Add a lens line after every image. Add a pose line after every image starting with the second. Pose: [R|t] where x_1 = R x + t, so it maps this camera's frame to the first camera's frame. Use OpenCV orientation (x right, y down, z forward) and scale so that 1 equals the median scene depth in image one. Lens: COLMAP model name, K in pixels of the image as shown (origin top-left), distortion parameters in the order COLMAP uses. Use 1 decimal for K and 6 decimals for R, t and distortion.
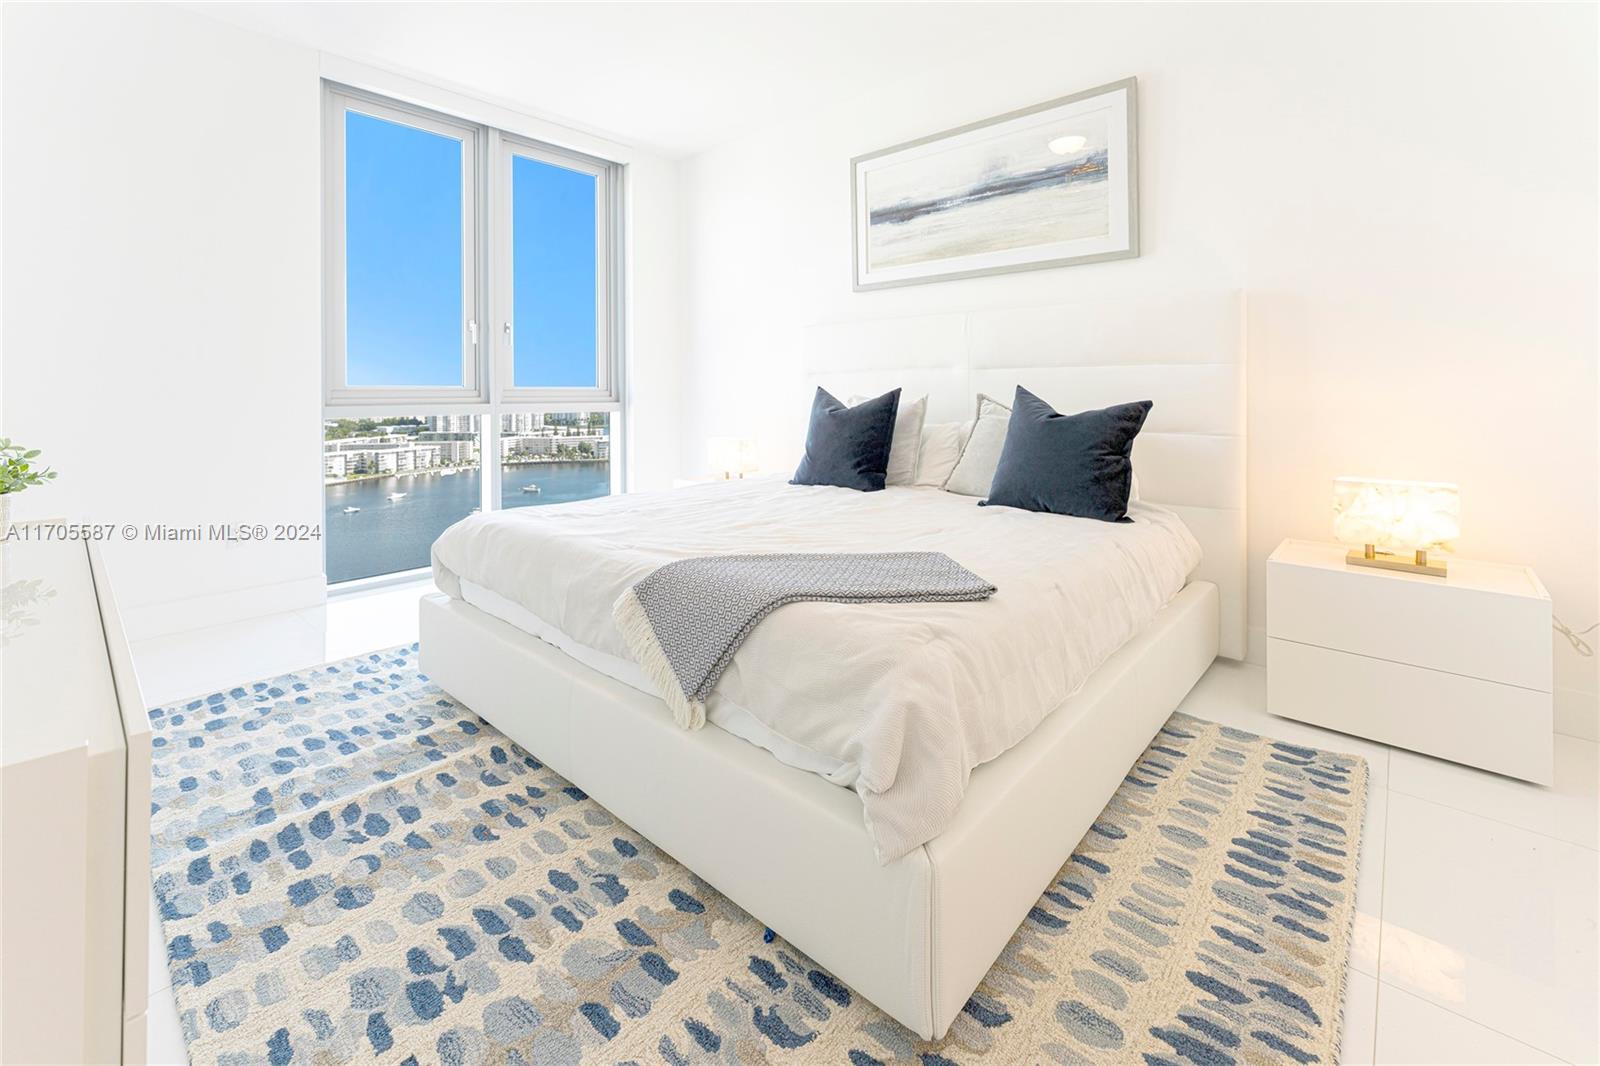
lens RADIAL K [[633.6, 0, 786.4], [0, 633.6, 526.5], [0, 0, 1]] dist [-0.002882, -0.000134]
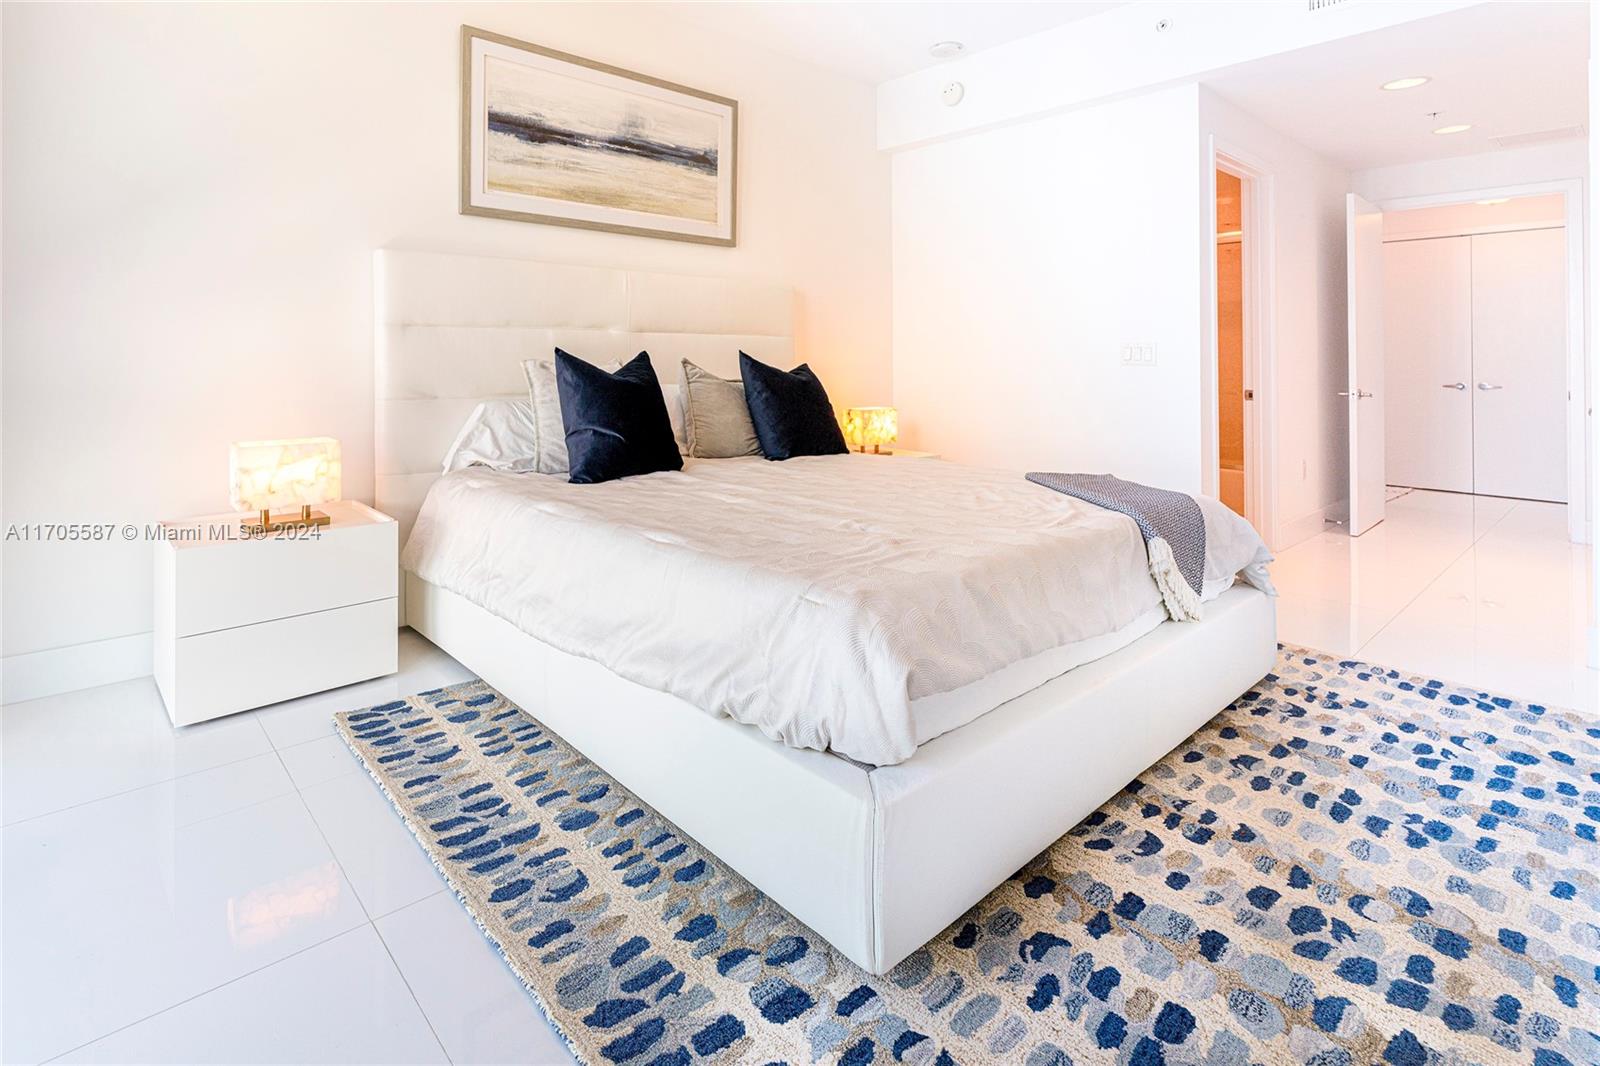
lens RADIAL K [[698.5, 0, 801.0], [0, 698.5, 457.0], [0, 0, 1]] dist [0.012981, -0.004063]
pose [[0.174864, -0.134390, 0.975378, -1.180755], [0.206904, 0.973537, 0.097043, -0.208109], [-0.962608, 0.184840, 0.198042, 1.037457]]
